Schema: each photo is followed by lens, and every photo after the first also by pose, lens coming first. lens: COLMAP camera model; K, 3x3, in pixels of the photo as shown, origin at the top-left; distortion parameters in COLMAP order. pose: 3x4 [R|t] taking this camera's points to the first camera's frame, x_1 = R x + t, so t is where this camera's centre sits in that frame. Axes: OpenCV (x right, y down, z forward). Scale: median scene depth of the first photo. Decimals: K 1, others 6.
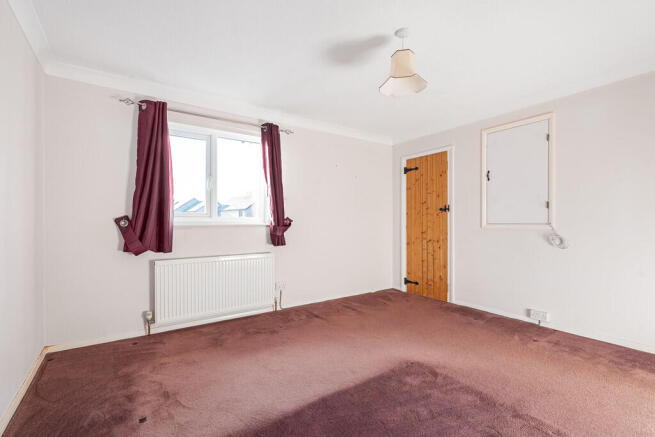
lens RADIAL K [[293.3, 0, 327.5], [0, 293.3, 218.5], [0, 0, 1]] dist [-0.009536, 0.000188]
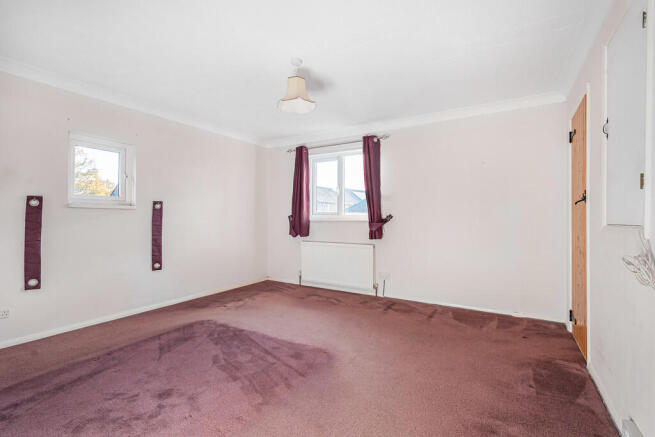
lens RADIAL K [[293.3, 0, 327.5], [0, 293.3, 218.5], [0, 0, 1]] dist [-0.009536, 0.000188]
pose [[0.412369, 0.002266, -0.911014, 0.847366], [0.002828, 0.999989, 0.003767, 0.006348], [0.911013, -0.004130, 0.412358, 0.376159]]
